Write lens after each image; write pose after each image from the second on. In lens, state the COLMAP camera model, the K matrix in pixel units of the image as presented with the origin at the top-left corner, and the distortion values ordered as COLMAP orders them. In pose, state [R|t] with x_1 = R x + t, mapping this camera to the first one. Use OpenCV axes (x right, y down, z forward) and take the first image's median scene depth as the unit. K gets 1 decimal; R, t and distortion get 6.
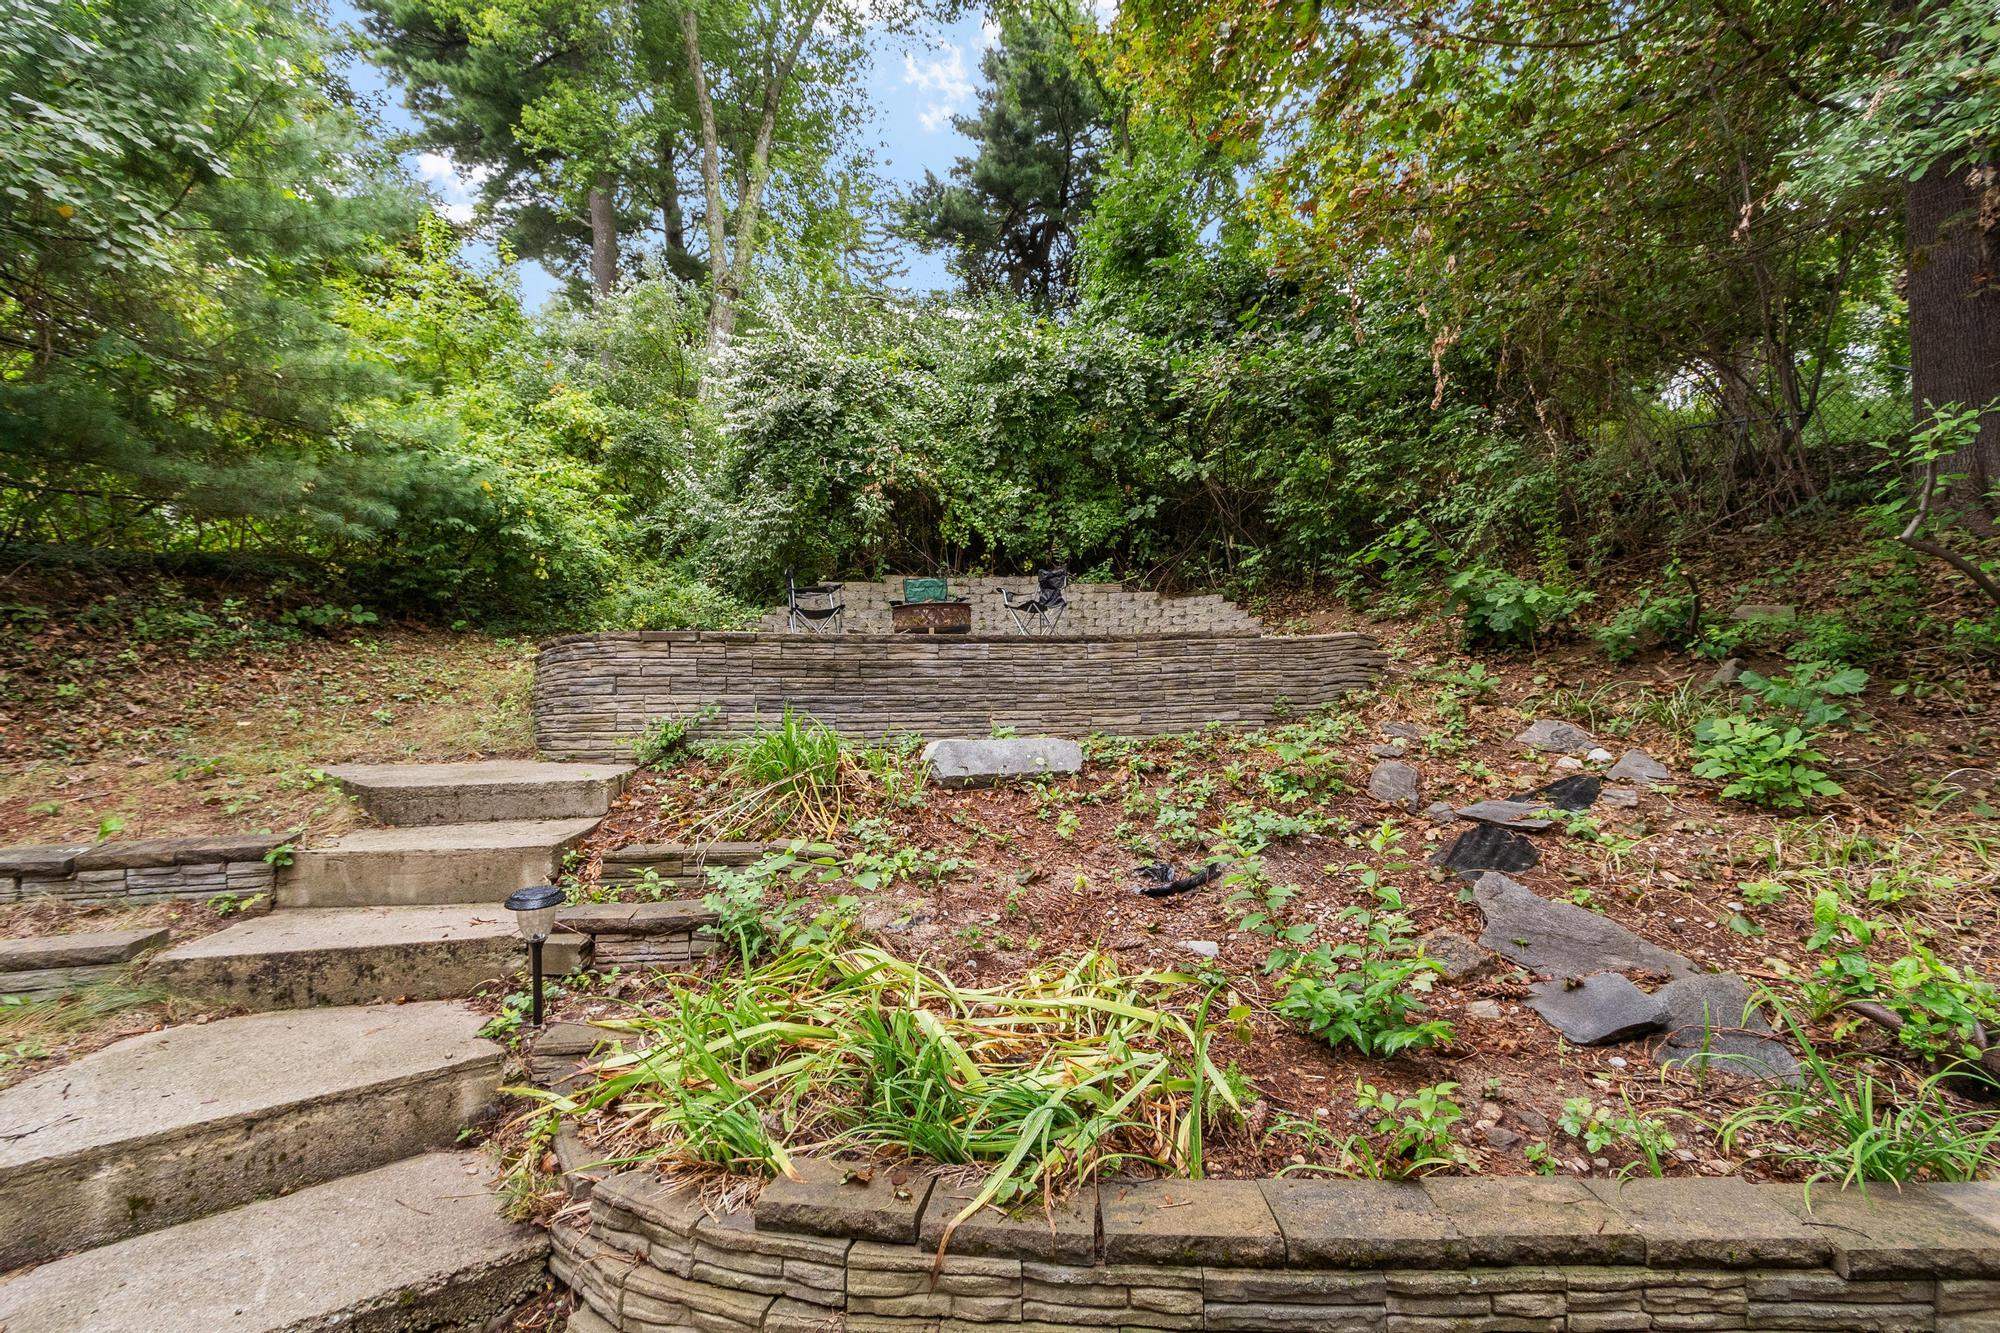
lens RADIAL K [[870.2, 0, 999.8], [0, 870.2, 666.8], [0, 0, 1]] dist [0.003199, -0.000058]
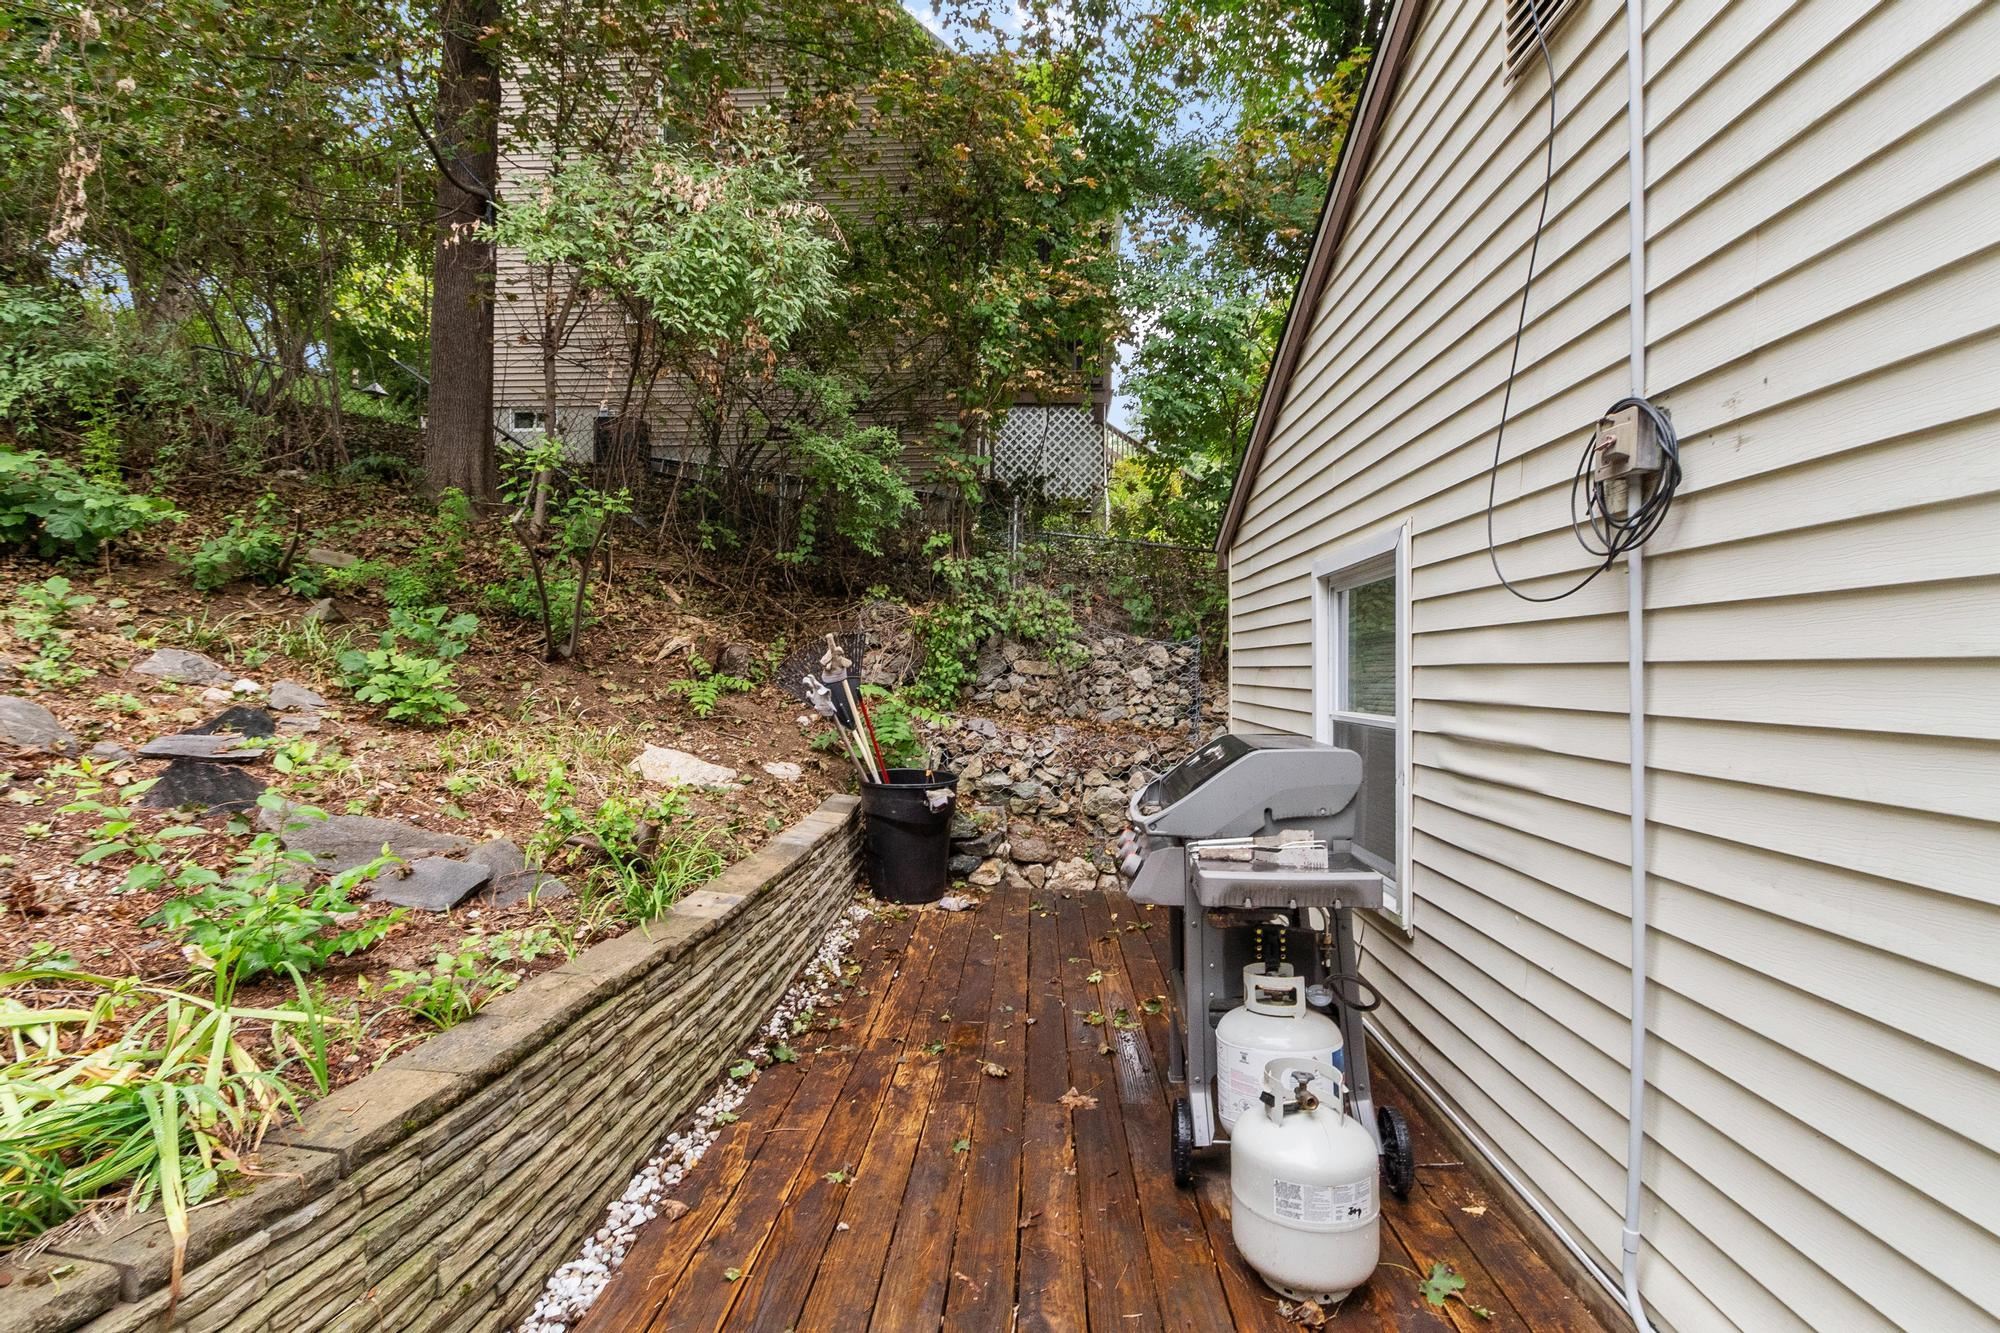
lens RADIAL K [[951.5, 0, 997.1], [0, 951.5, 667.9], [0, 0, 1]] dist [-0.003666, -0.000039]
pose [[0.084341, 0.013246, 0.996349, -0.544036], [-0.073234, 0.997290, -0.007060, 0.050904], [-0.993742, -0.072371, 0.085082, 0.151241]]
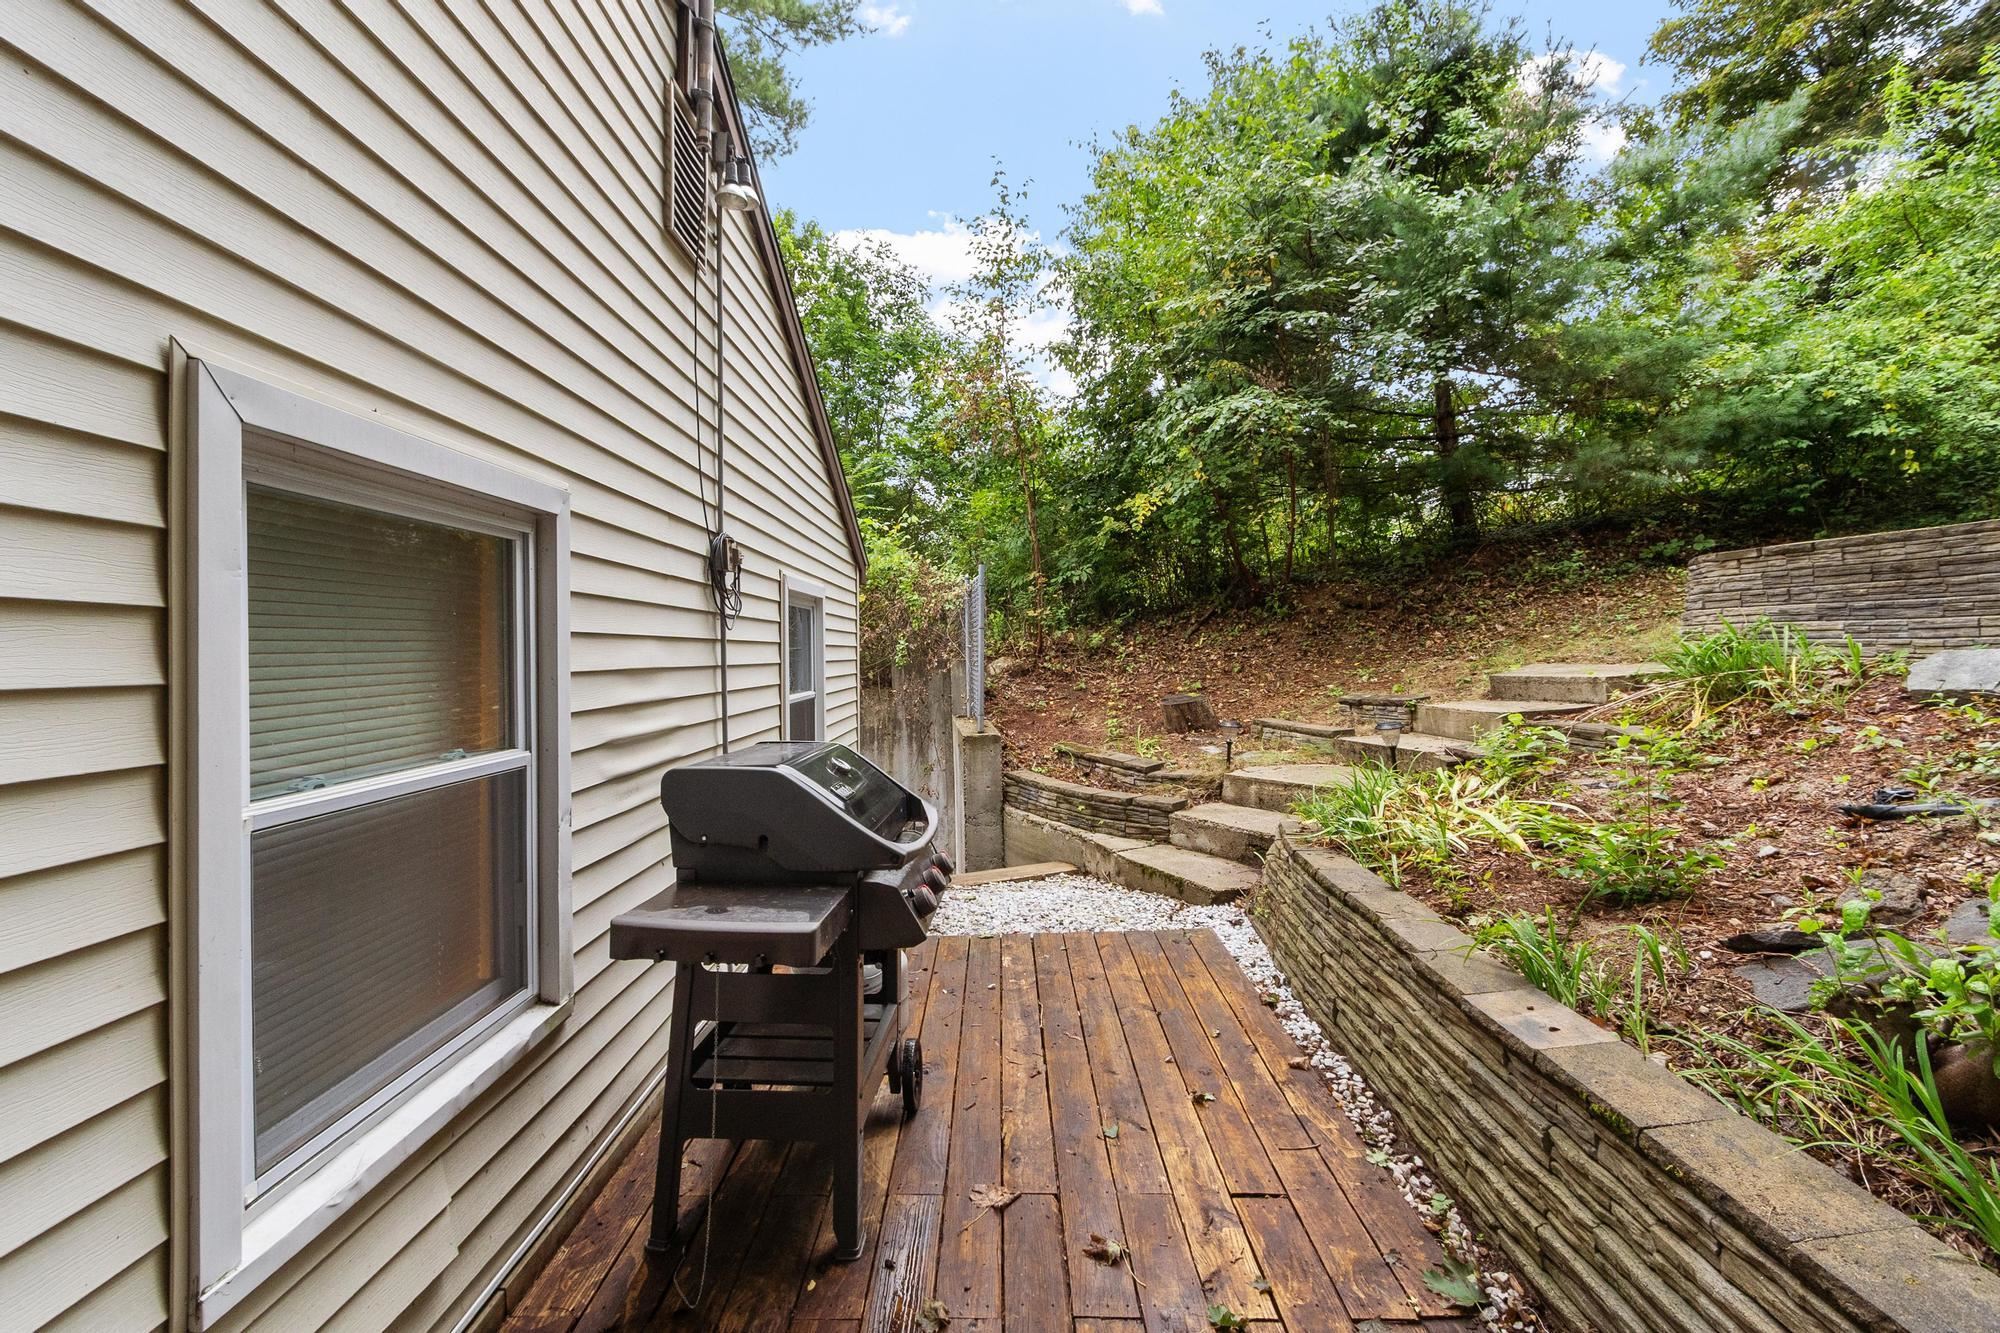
lens RADIAL K [[870.2, 0, 997.7], [0, 870.2, 659.1], [0, 0, 1]] dist [0.003199, -0.000058]
pose [[-0.038880, 0.016887, -0.999101, 0.754197], [0.085692, 0.996230, 0.013504, 0.001643], [0.995563, -0.085090, -0.040181, 0.089976]]
